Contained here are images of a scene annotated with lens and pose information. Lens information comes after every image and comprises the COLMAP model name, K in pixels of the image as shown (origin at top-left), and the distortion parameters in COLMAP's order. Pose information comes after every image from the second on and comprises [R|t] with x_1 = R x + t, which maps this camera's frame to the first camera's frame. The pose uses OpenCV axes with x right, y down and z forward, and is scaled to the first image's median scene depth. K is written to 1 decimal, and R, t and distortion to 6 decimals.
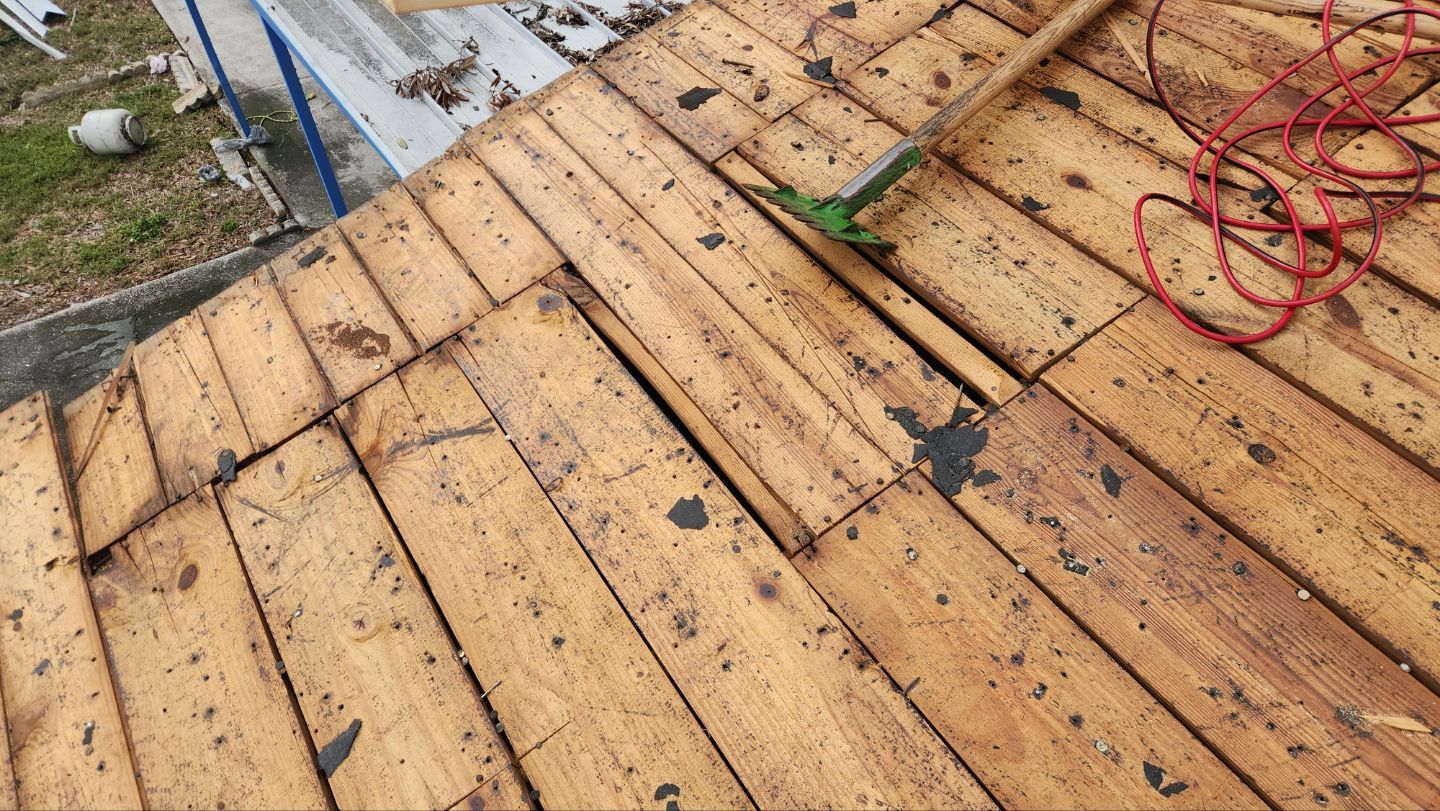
lens RADIAL K [[978.1, 0, 720.8], [0, 978.1, 428.6], [0, 0, 1]] dist [0.085297, -0.061700]
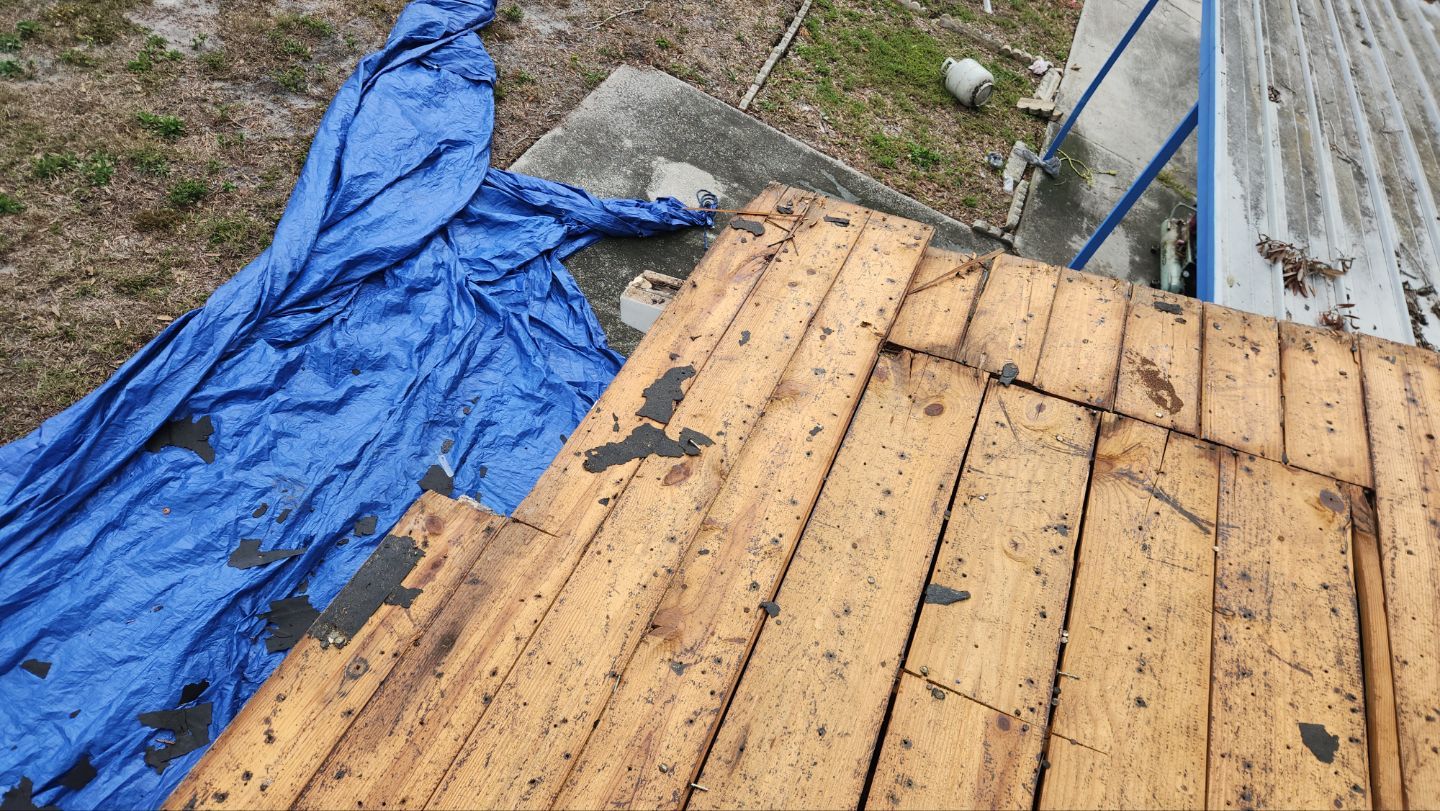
lens RADIAL K [[987.4, 0, 720.0], [0, 987.4, 405.5], [0, 0, 1]] dist [0.086672, -0.082014]
pose [[0.529144, 0.749069, -0.398625, -0.159256], [-0.785577, 0.610038, 0.103550, 0.197705], [0.320743, 0.258358, 0.911249, -0.193980]]
